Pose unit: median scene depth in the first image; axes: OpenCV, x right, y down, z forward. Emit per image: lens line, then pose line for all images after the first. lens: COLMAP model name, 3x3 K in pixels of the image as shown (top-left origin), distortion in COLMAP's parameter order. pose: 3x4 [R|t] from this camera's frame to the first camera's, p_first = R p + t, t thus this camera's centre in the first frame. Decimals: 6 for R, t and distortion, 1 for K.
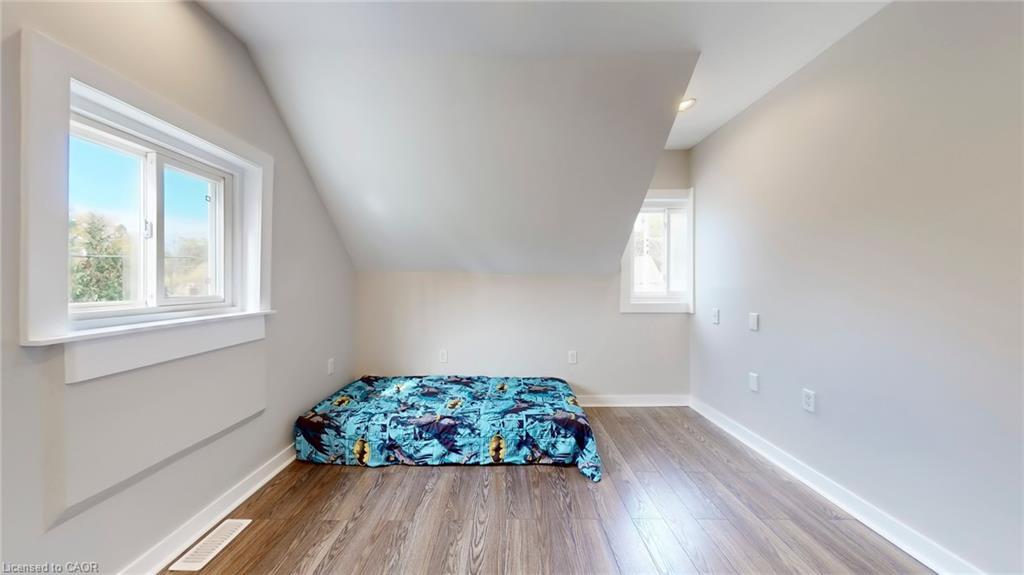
lens RADIAL K [[334.5, 0, 503.3], [0, 334.5, 286.8], [0, 0, 1]] dist [0.004877, -0.000068]
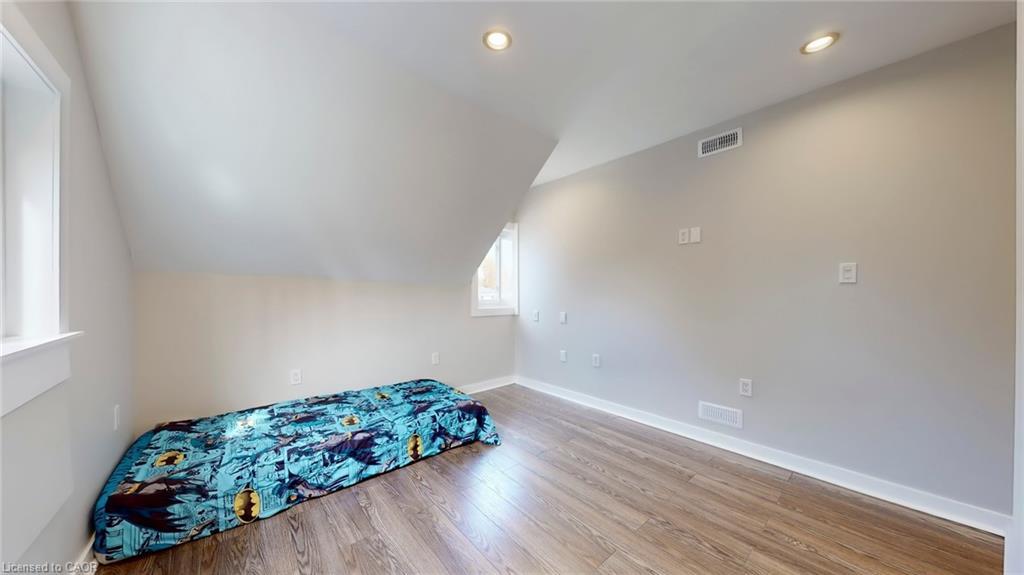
lens RADIAL K [[334.5, 0, 525.5], [0, 334.5, 295.4], [0, 0, 1]] dist [0.004877, -0.000068]
pose [[0.723190, 0.005333, 0.690628, -0.494866], [-0.003974, 0.999986, -0.003560, 0.005818], [-0.690637, -0.000169, 0.723201, -0.008505]]
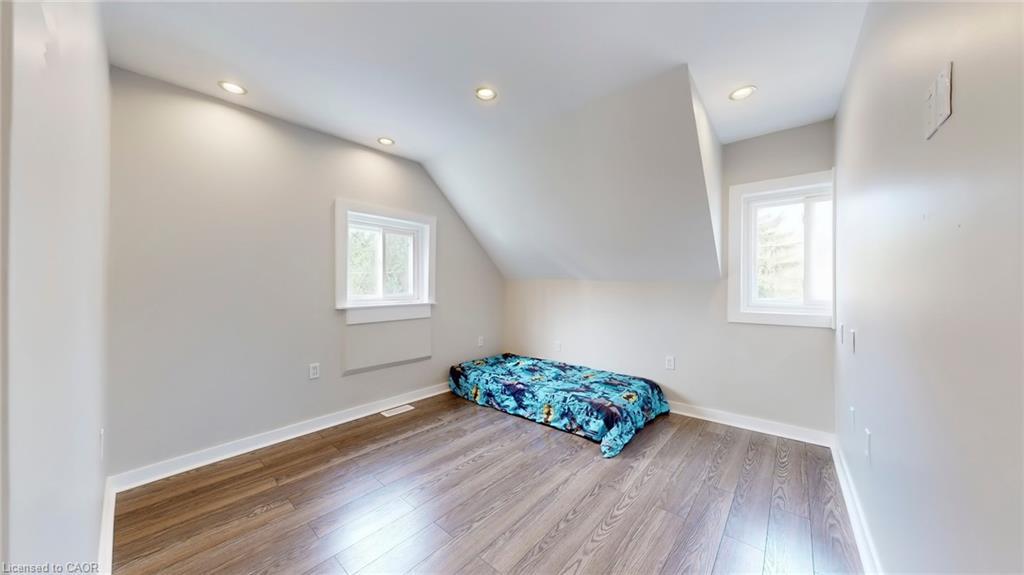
lens RADIAL K [[334.5, 0, 503.6], [0, 334.5, 288.3], [0, 0, 1]] dist [0.004877, -0.000068]
pose [[0.763912, 0.011773, -0.645213, 0.687308], [-0.011963, 0.999920, 0.004081, -0.013537], [0.645210, 0.004601, 0.763991, -0.121767]]
